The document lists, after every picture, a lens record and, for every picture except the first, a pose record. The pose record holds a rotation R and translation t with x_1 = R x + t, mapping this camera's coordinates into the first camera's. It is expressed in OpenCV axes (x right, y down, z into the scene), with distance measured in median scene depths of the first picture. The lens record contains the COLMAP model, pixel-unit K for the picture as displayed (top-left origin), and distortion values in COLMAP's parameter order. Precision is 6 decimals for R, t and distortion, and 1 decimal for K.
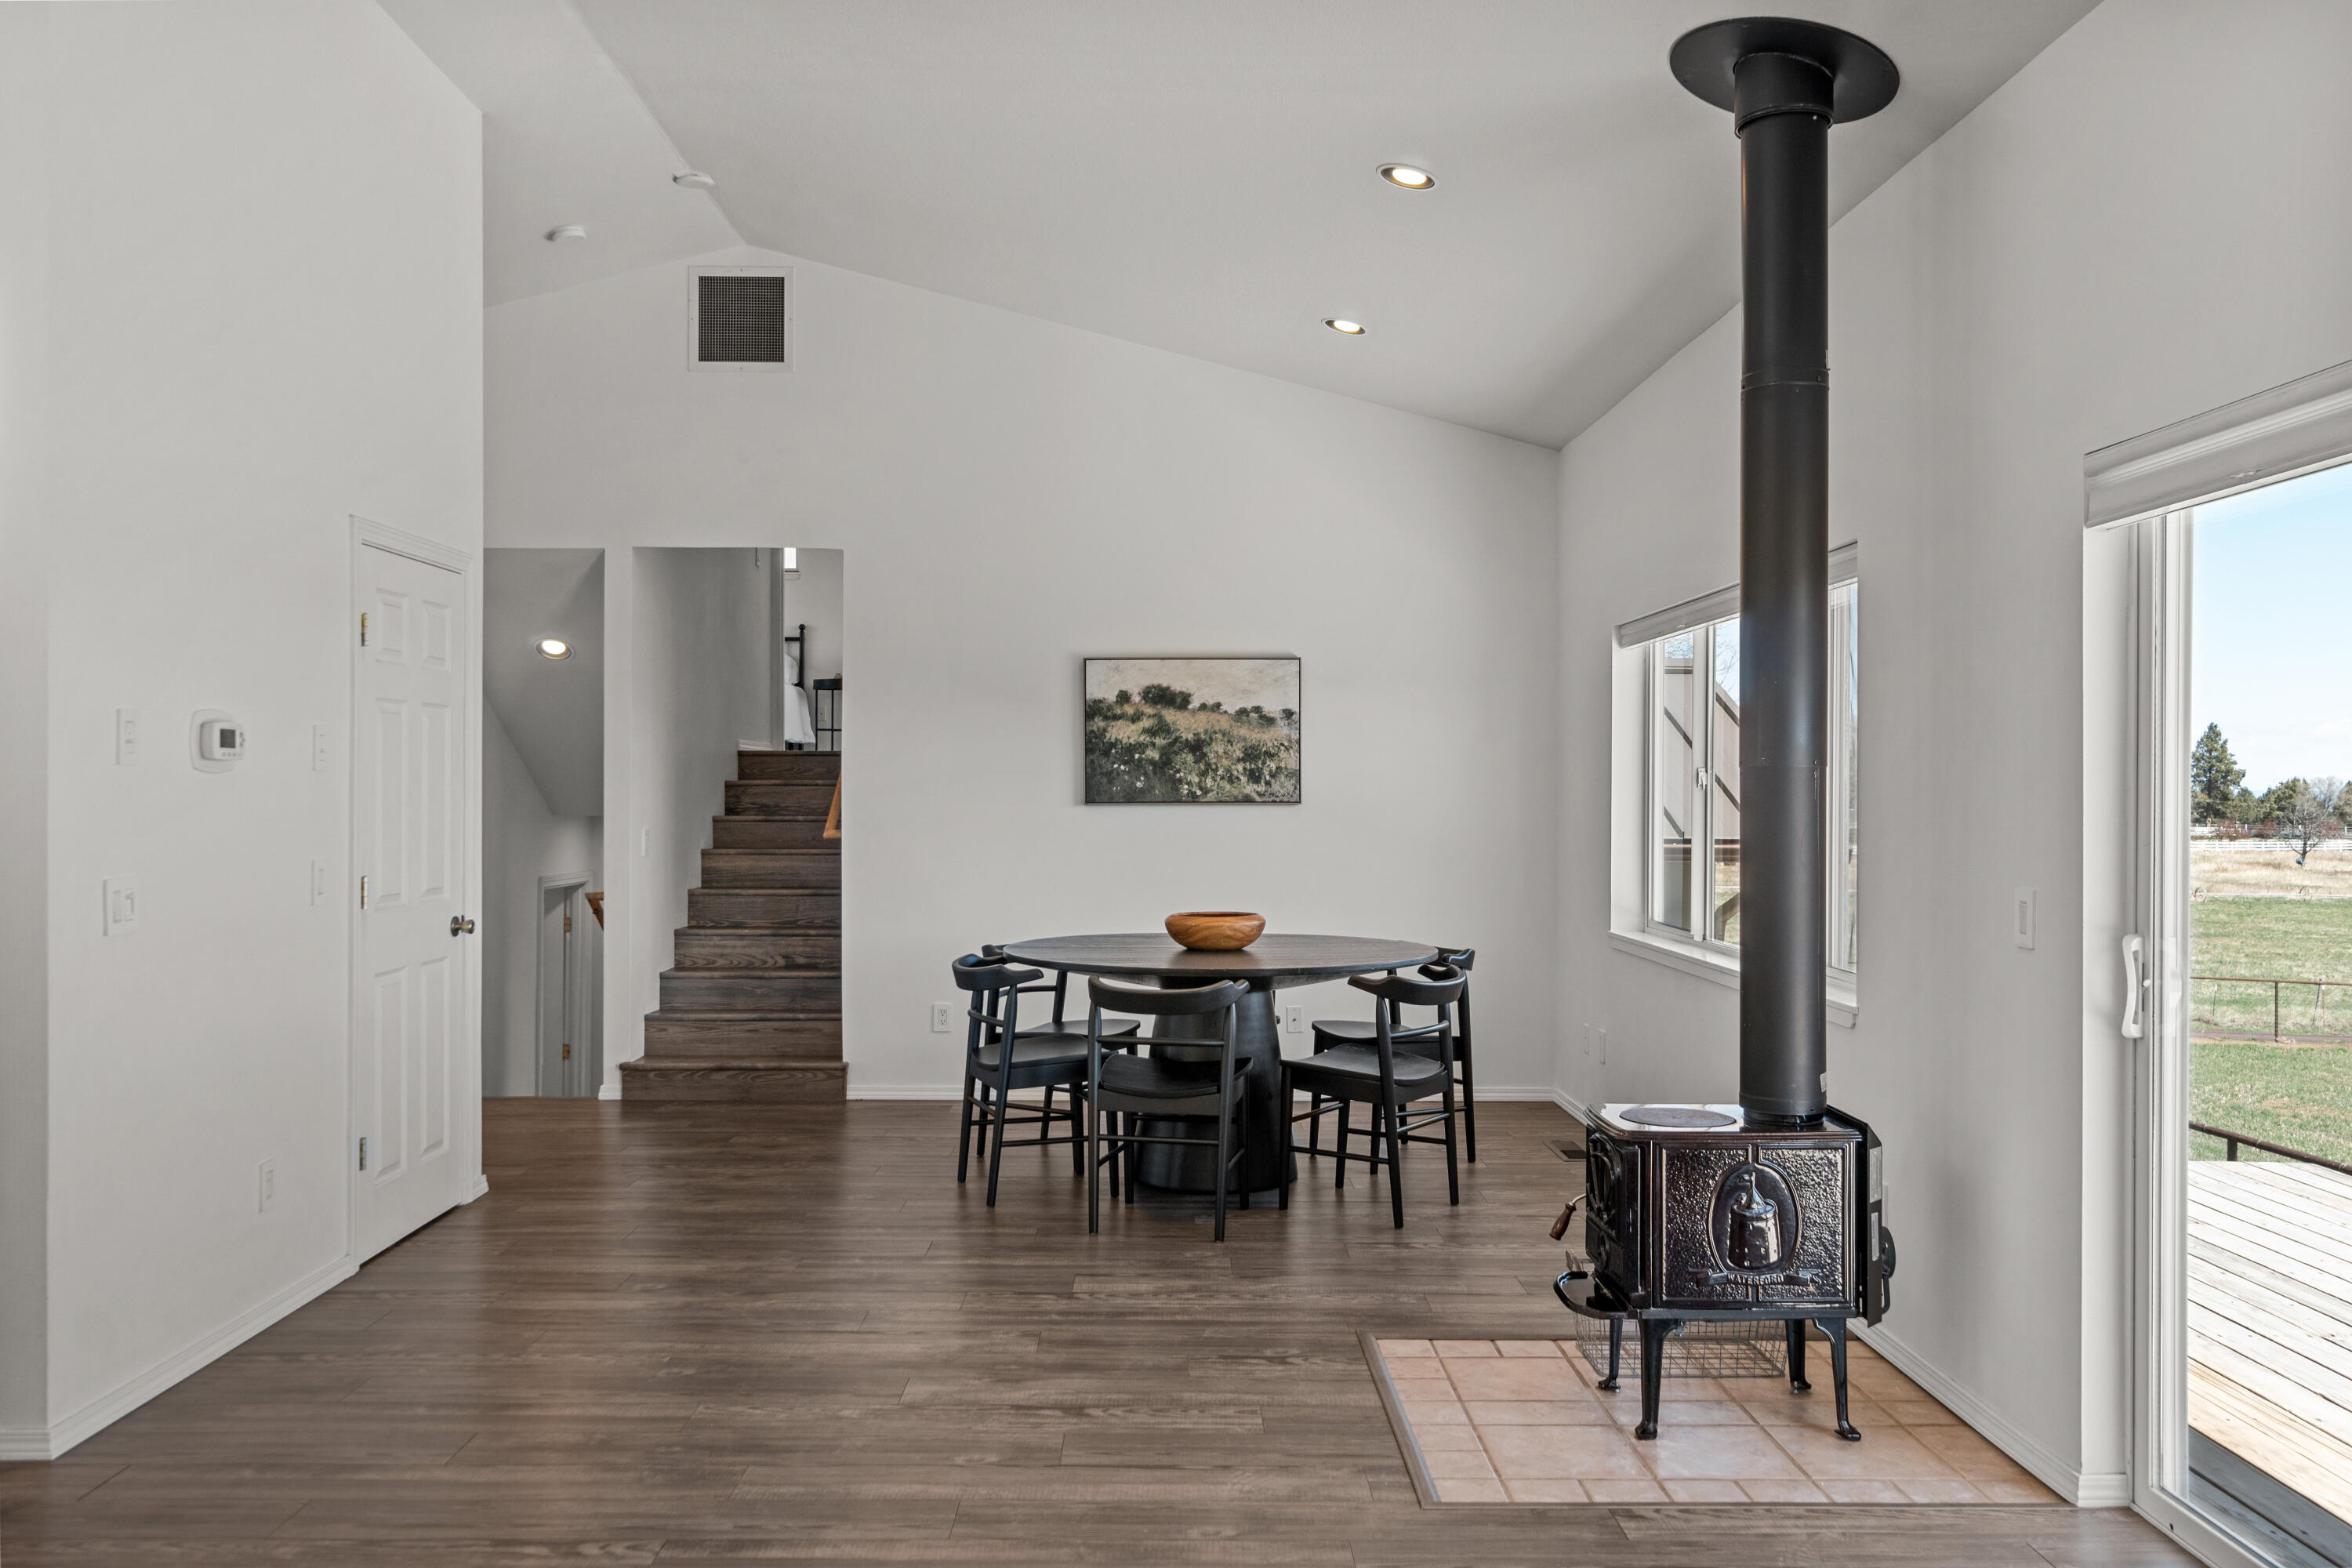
lens RADIAL K [[1808.5, 0, 1177.6], [0, 1808.5, 775.5], [0, 0, 1]] dist [-0.008514, 0.012061]
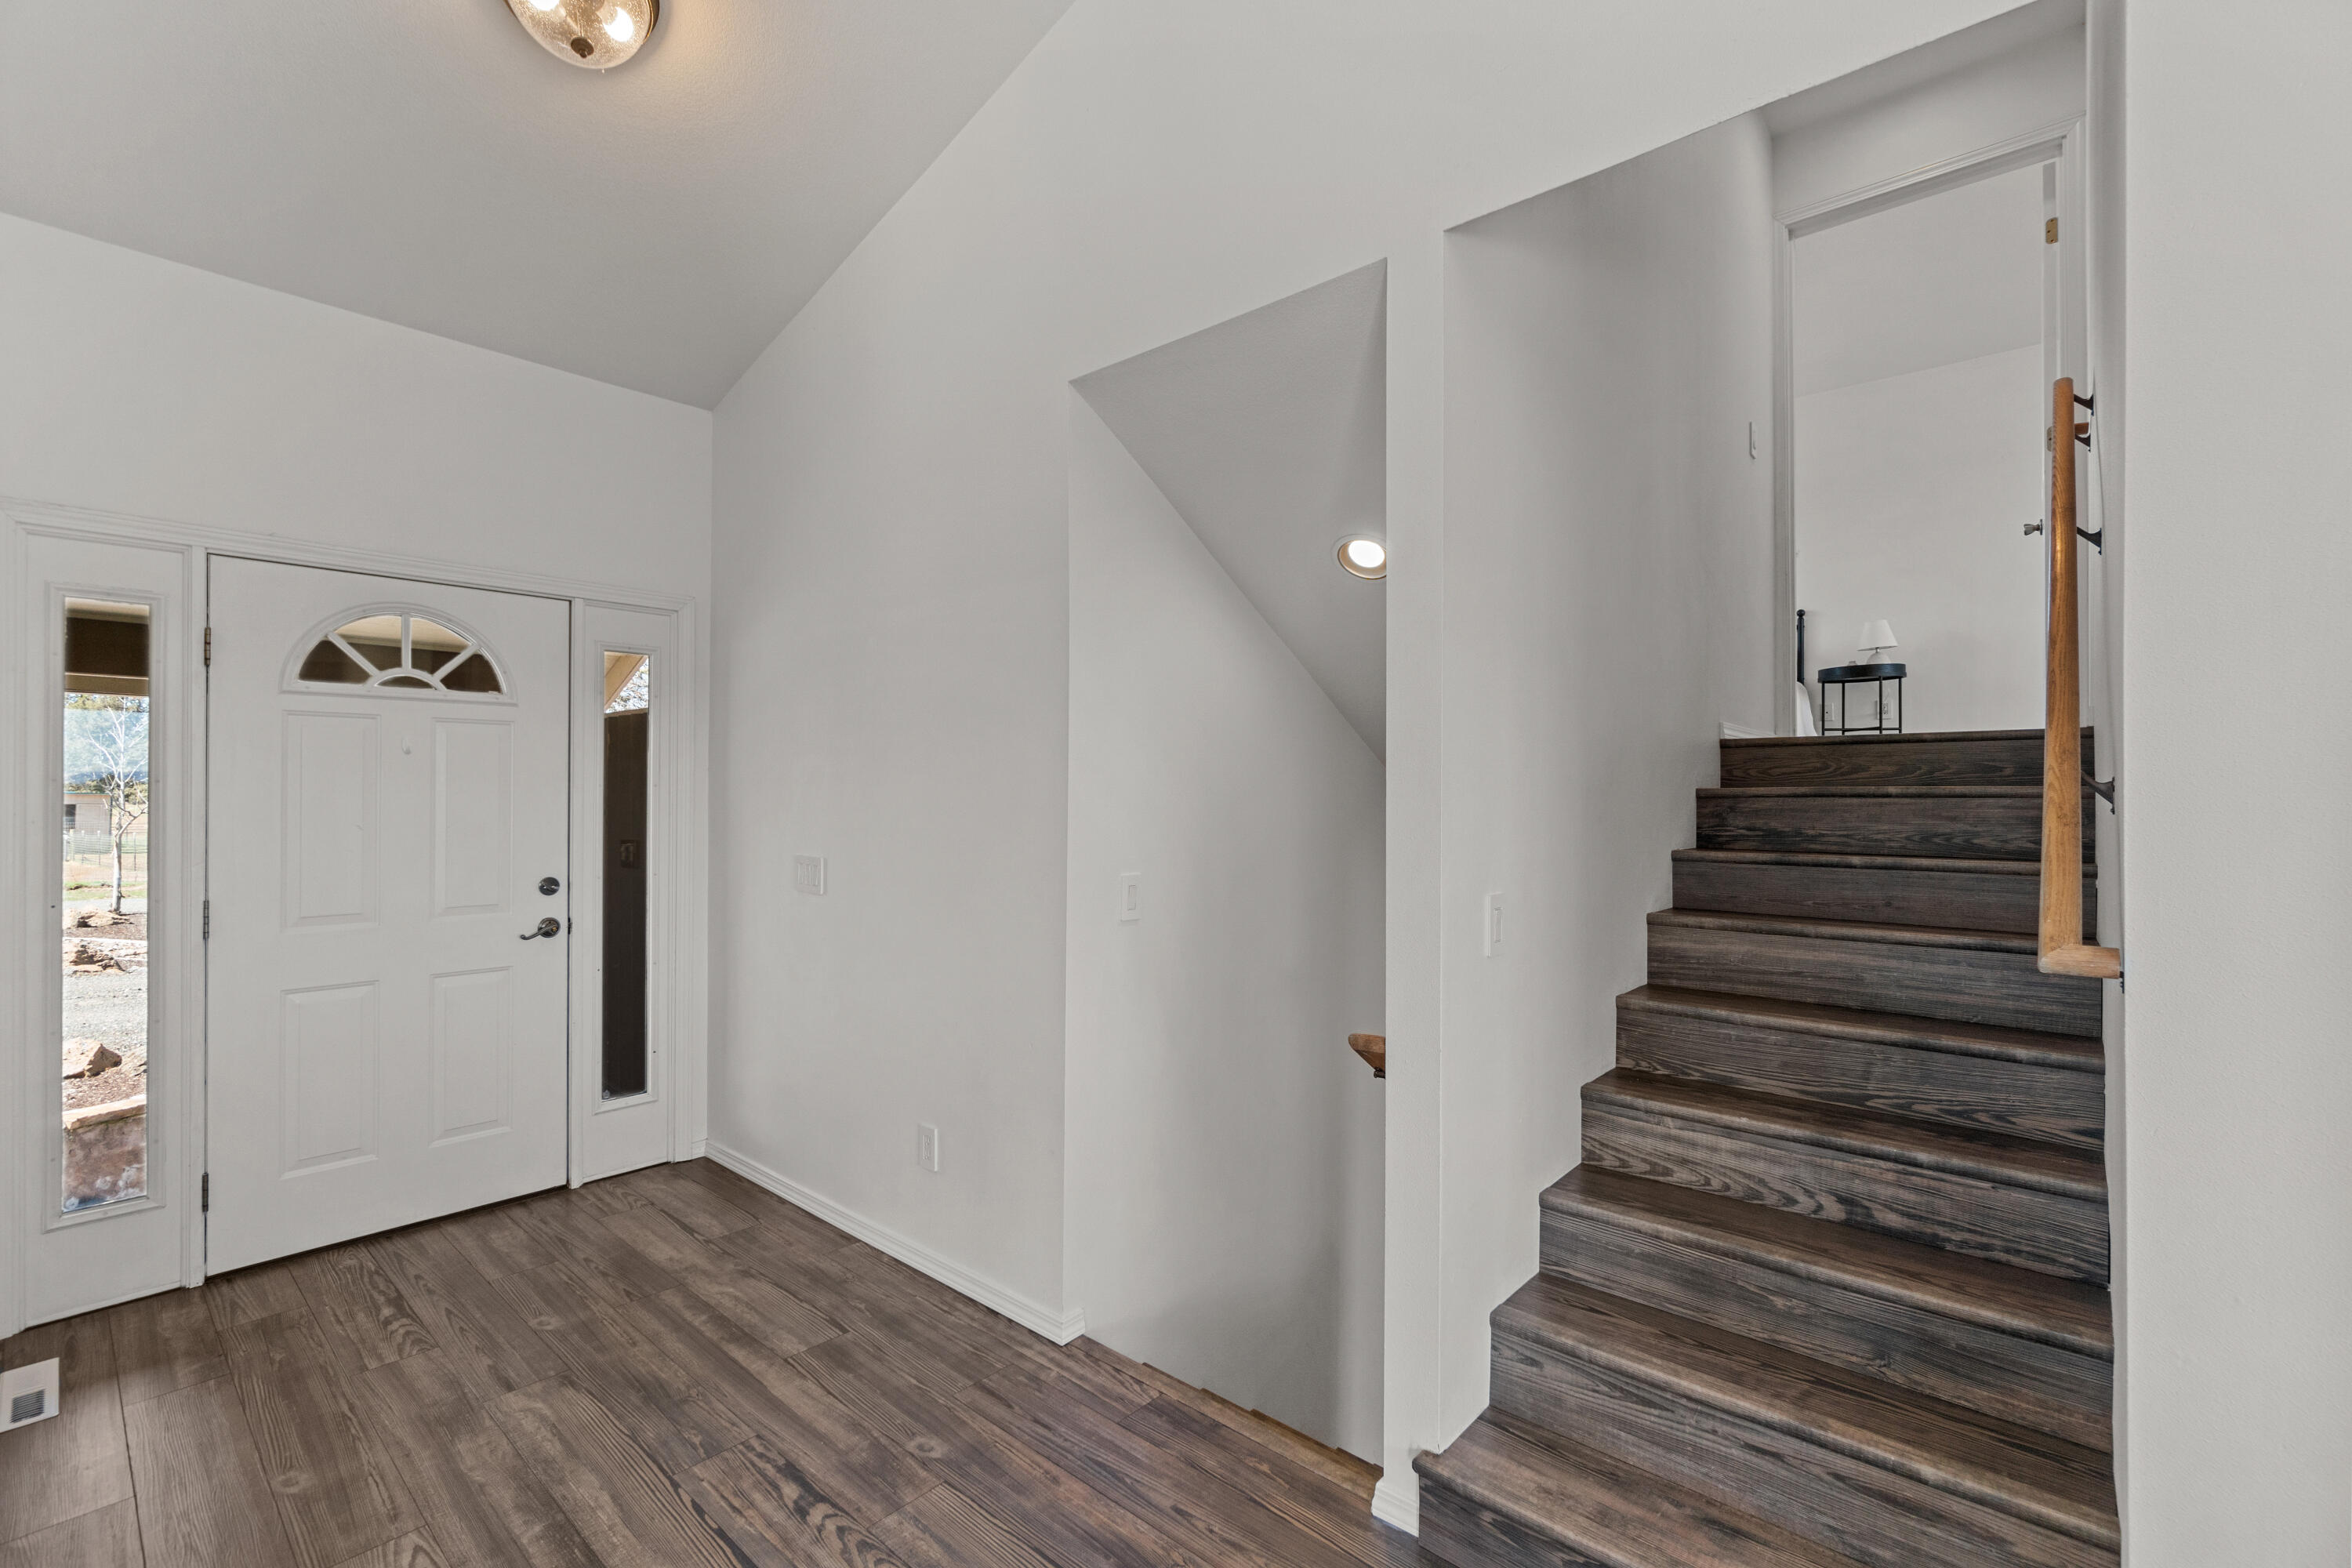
lens RADIAL K [[1013.7, 0, 1181.0], [0, 1013.7, 791.5], [0, 0, 1]] dist [-0.005797, 0.000862]
pose [[0.746670, -0.001939, -0.665192, -0.171402], [0.002081, 0.999998, -0.000579, 0.003918], [0.665191, -0.000952, 0.746672, 0.702449]]
